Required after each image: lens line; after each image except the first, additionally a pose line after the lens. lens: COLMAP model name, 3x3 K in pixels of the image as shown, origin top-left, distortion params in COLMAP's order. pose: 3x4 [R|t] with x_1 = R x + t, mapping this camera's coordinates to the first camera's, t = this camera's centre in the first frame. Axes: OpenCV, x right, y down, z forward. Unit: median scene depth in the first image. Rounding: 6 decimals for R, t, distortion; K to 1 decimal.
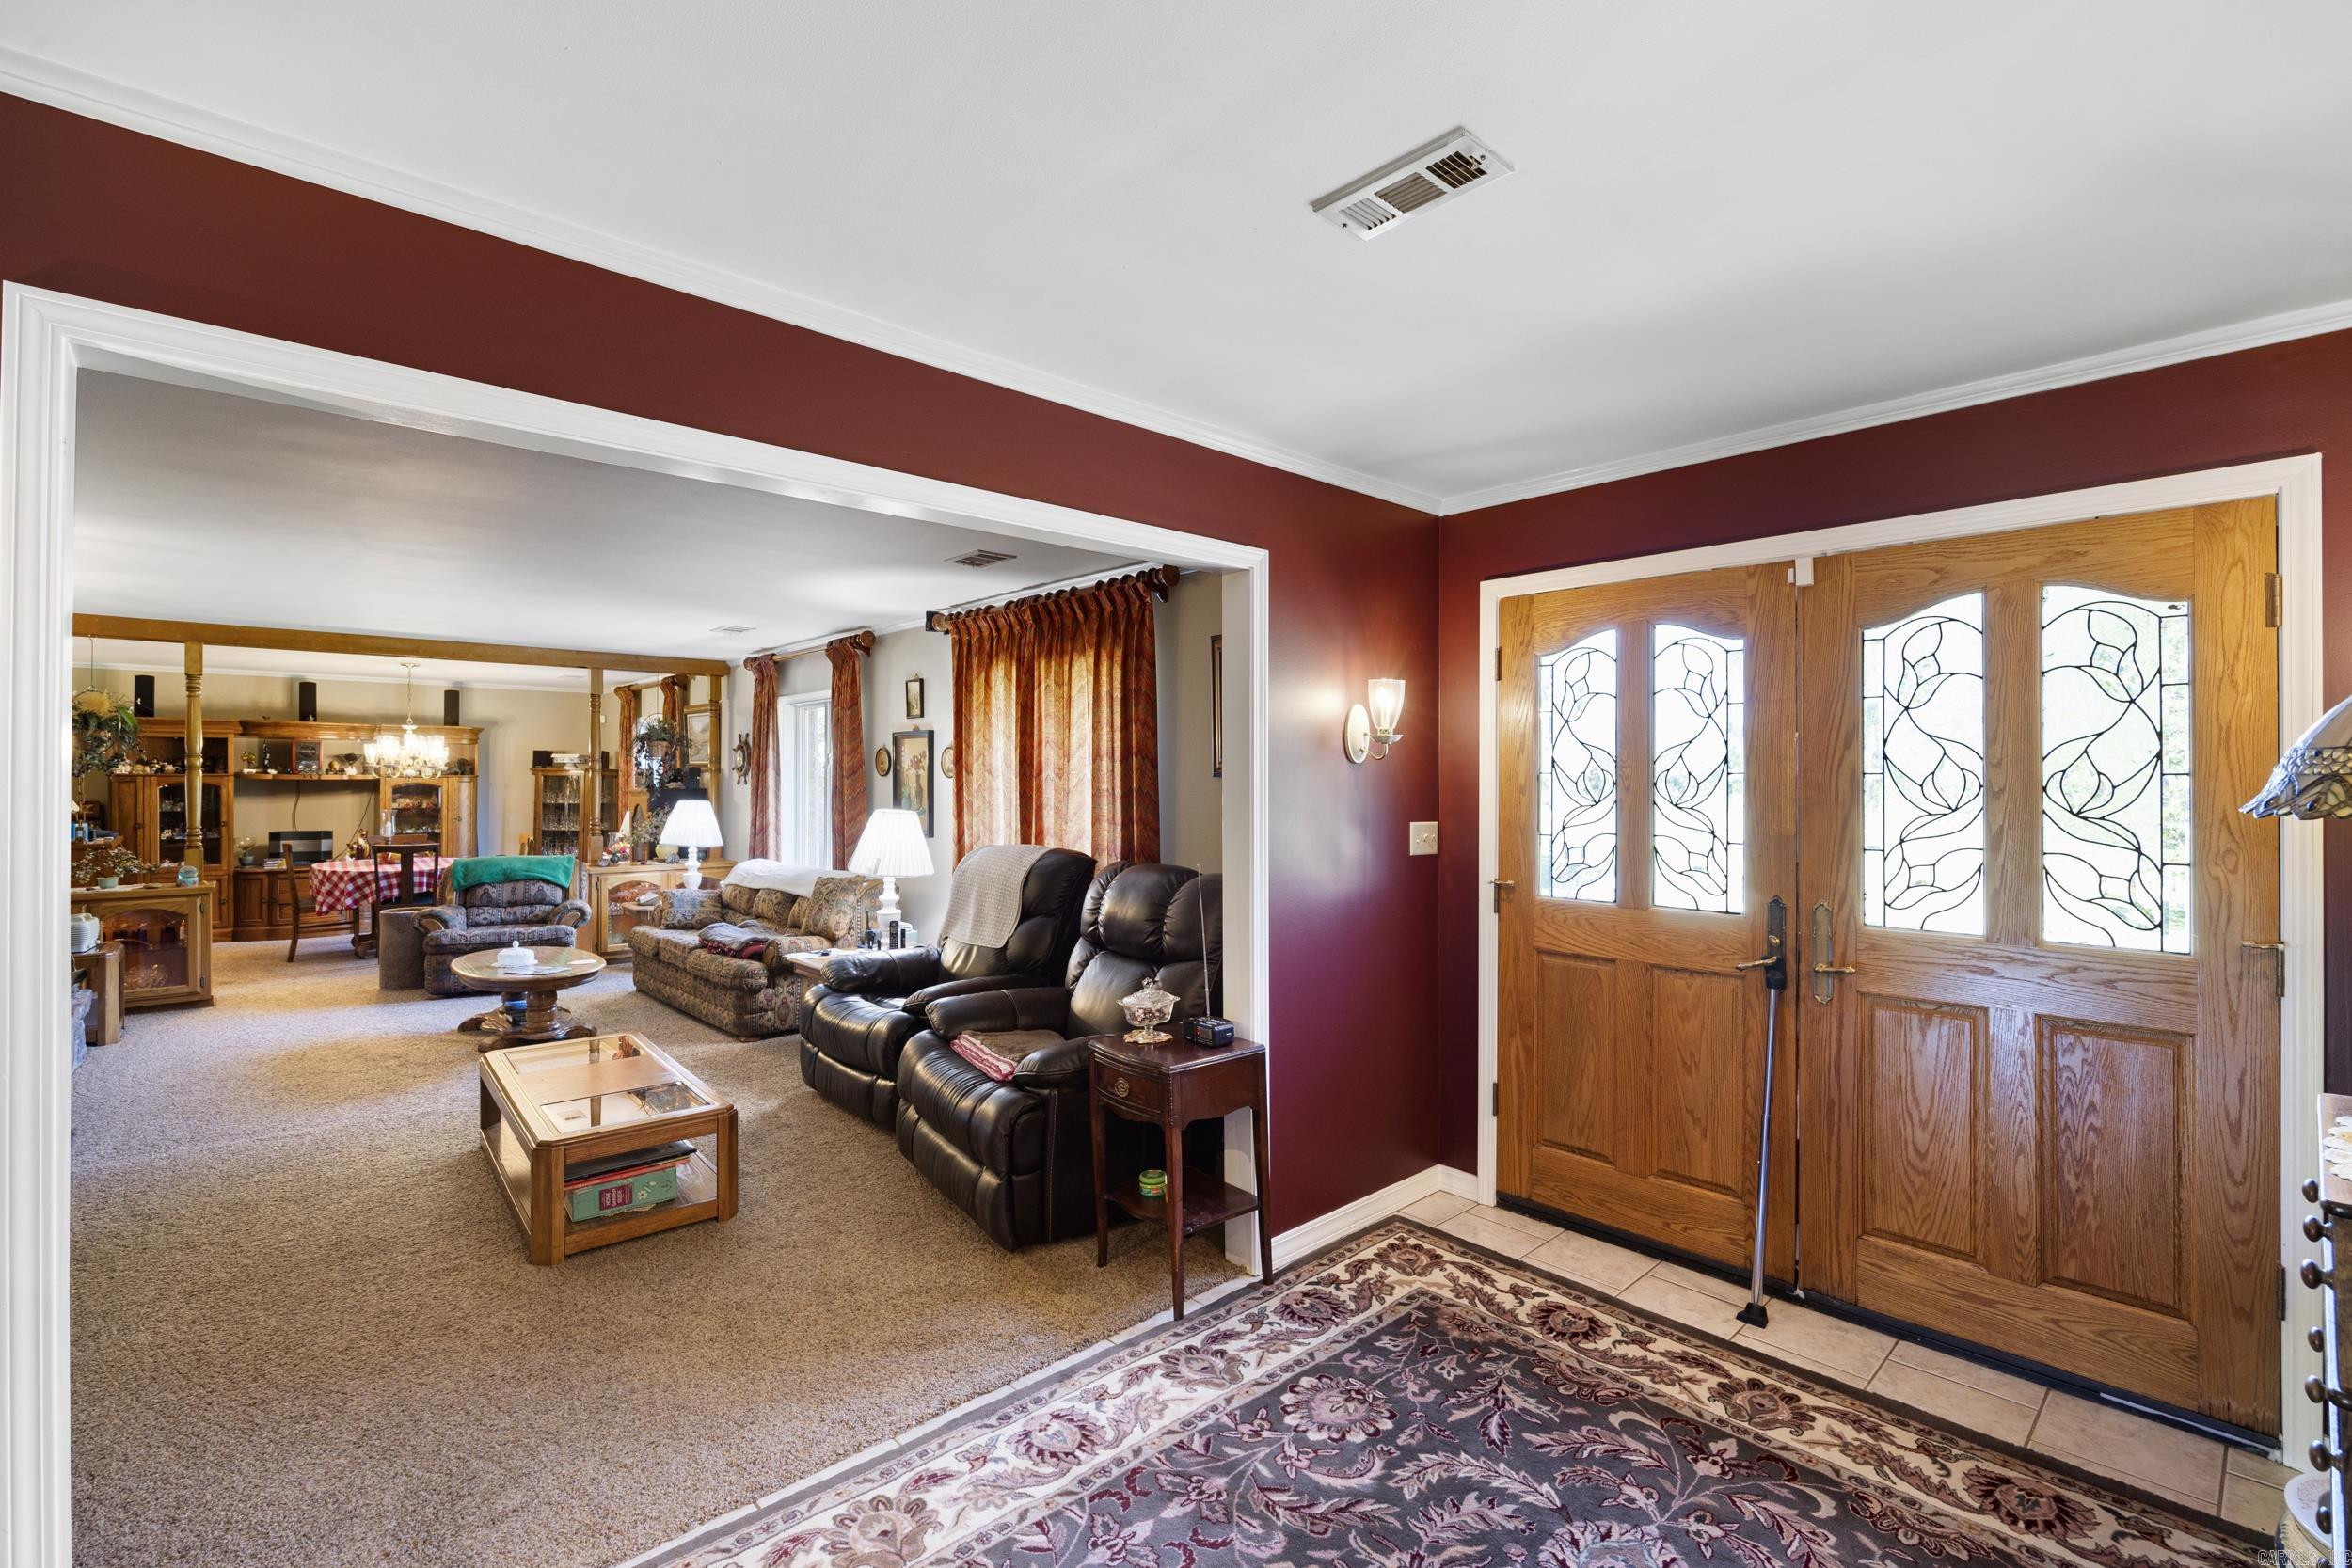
lens RADIAL K [[1053.3, 0, 1192.0], [0, 1053.3, 798.4], [0, 0, 1]] dist [-0.012916, 0.000456]
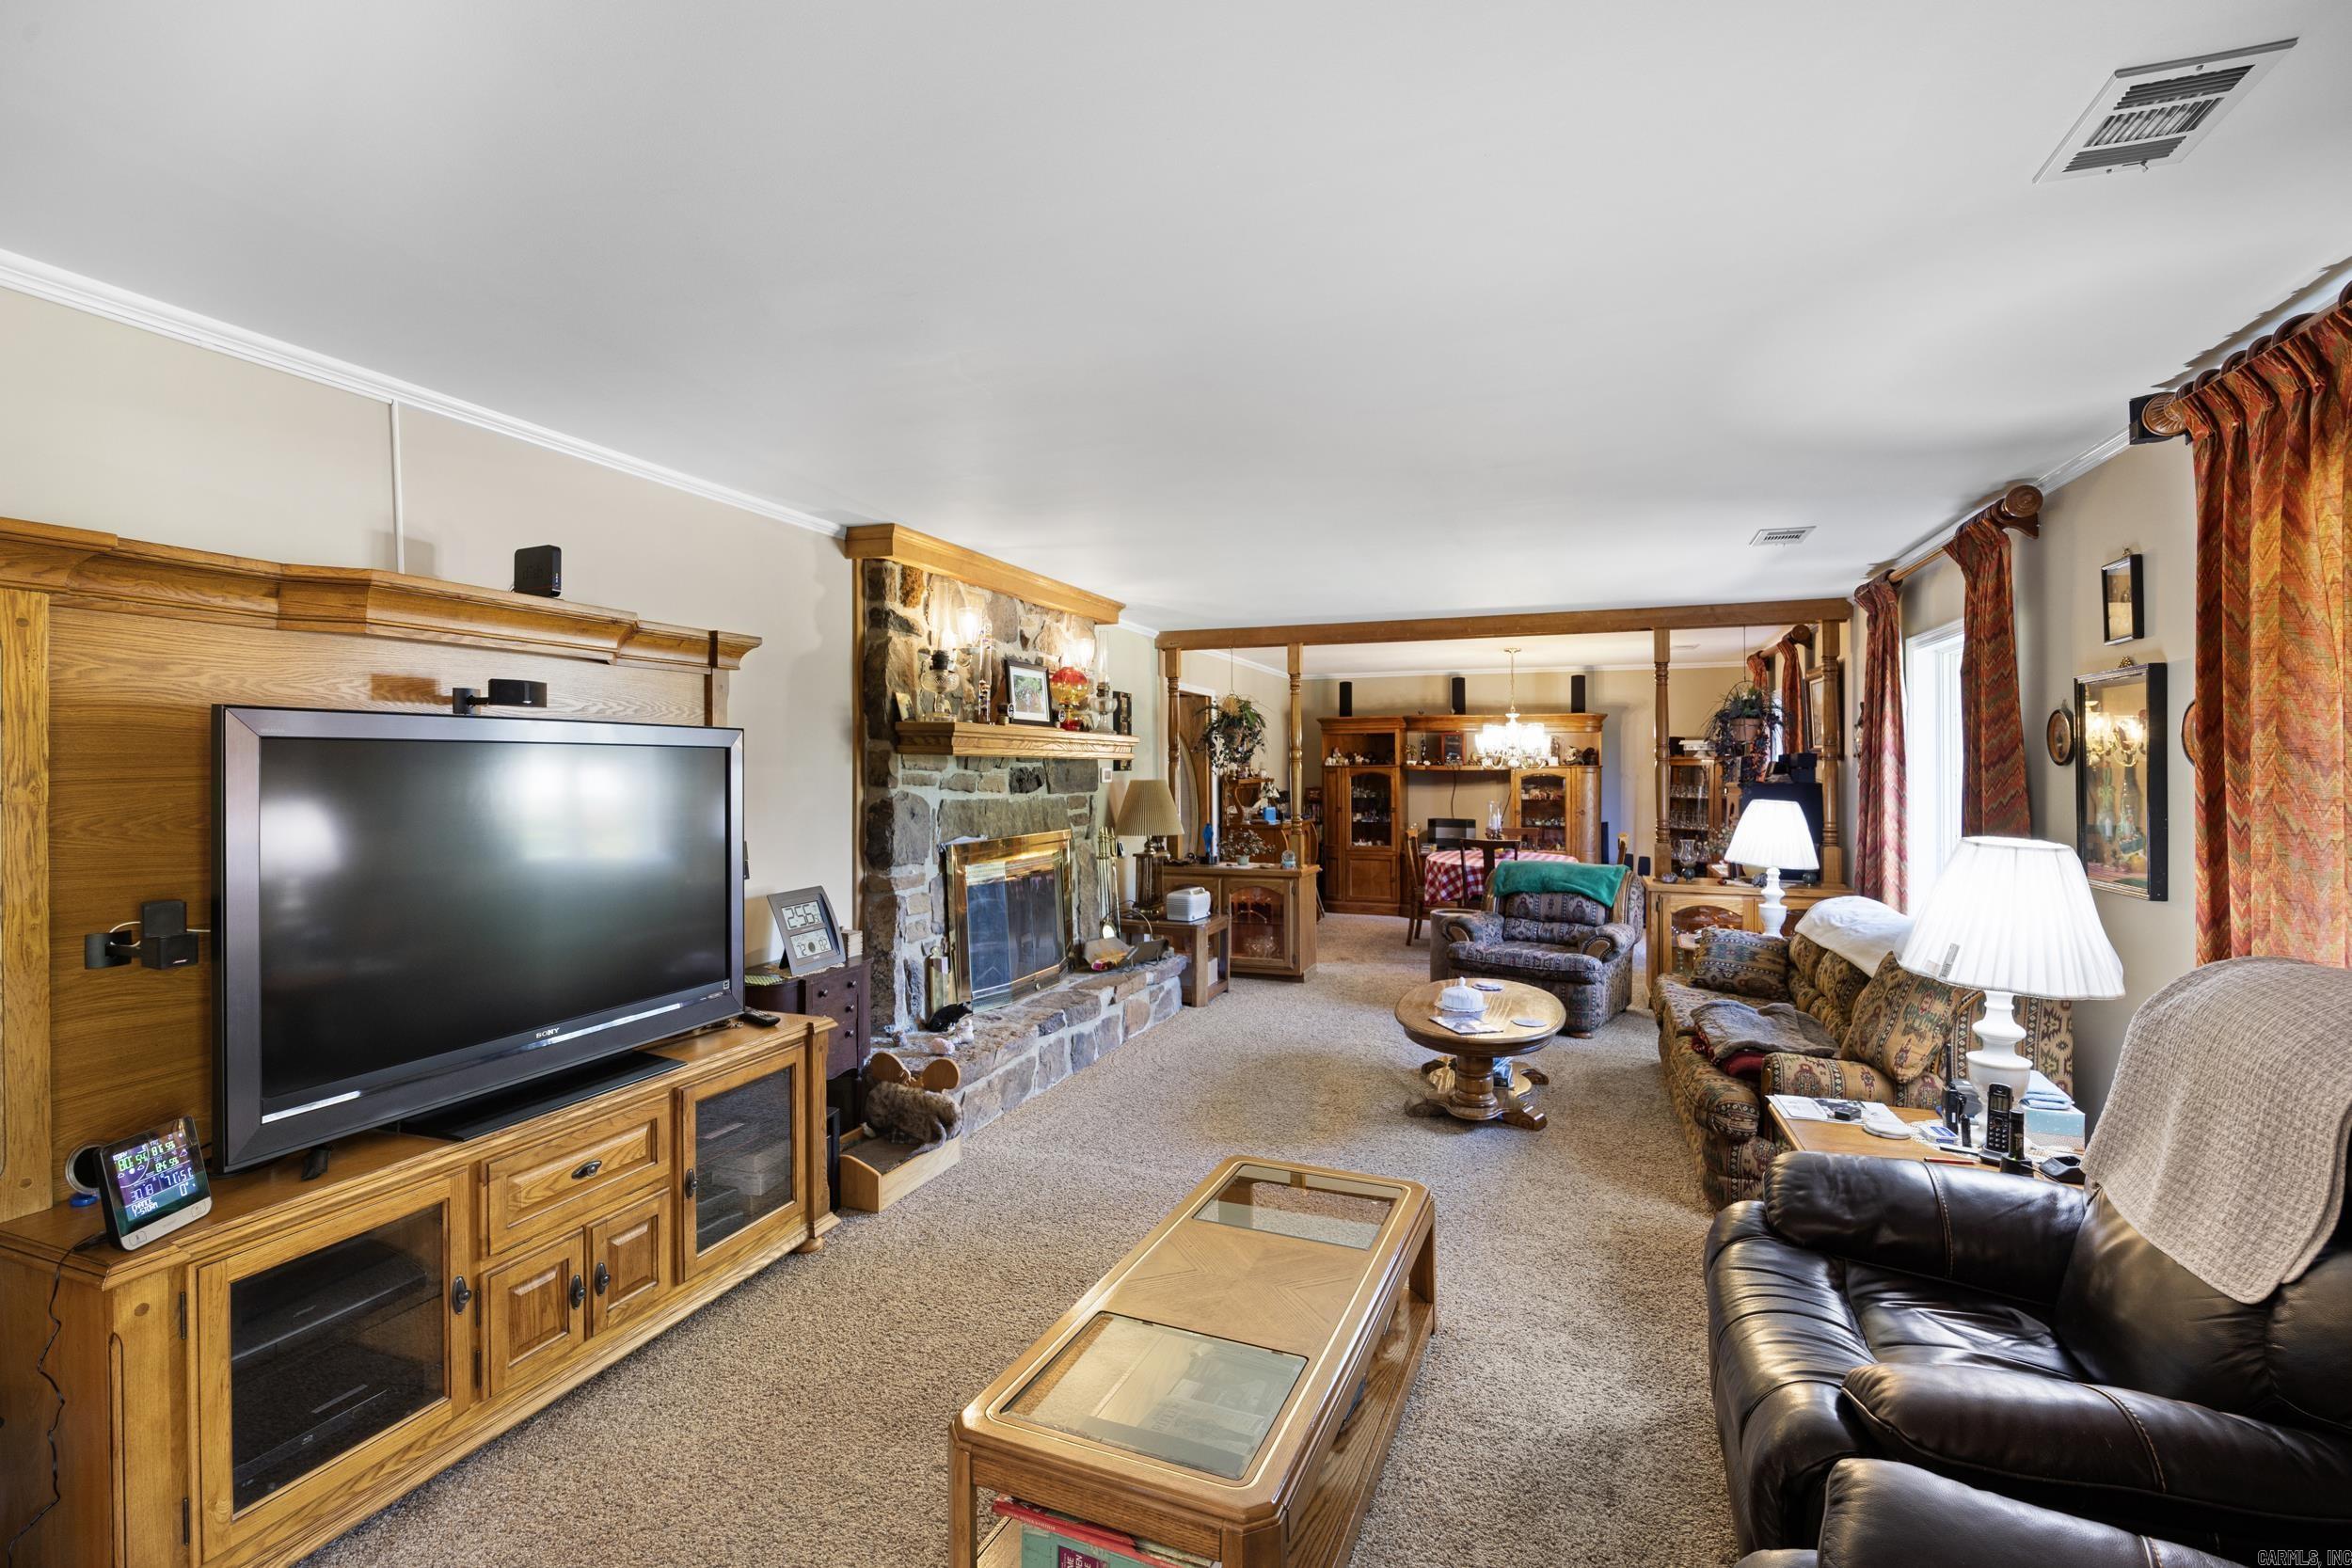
lens RADIAL K [[1033.7, 0, 1187.7], [0, 1033.7, 763.9], [0, 0, 1]] dist [-0.015455, -0.000235]
pose [[0.430888, -0.005035, -0.902392, -0.026396], [-0.015123, 0.999804, -0.012799, -0.008008], [0.902279, 0.019162, 0.430727, 0.355262]]
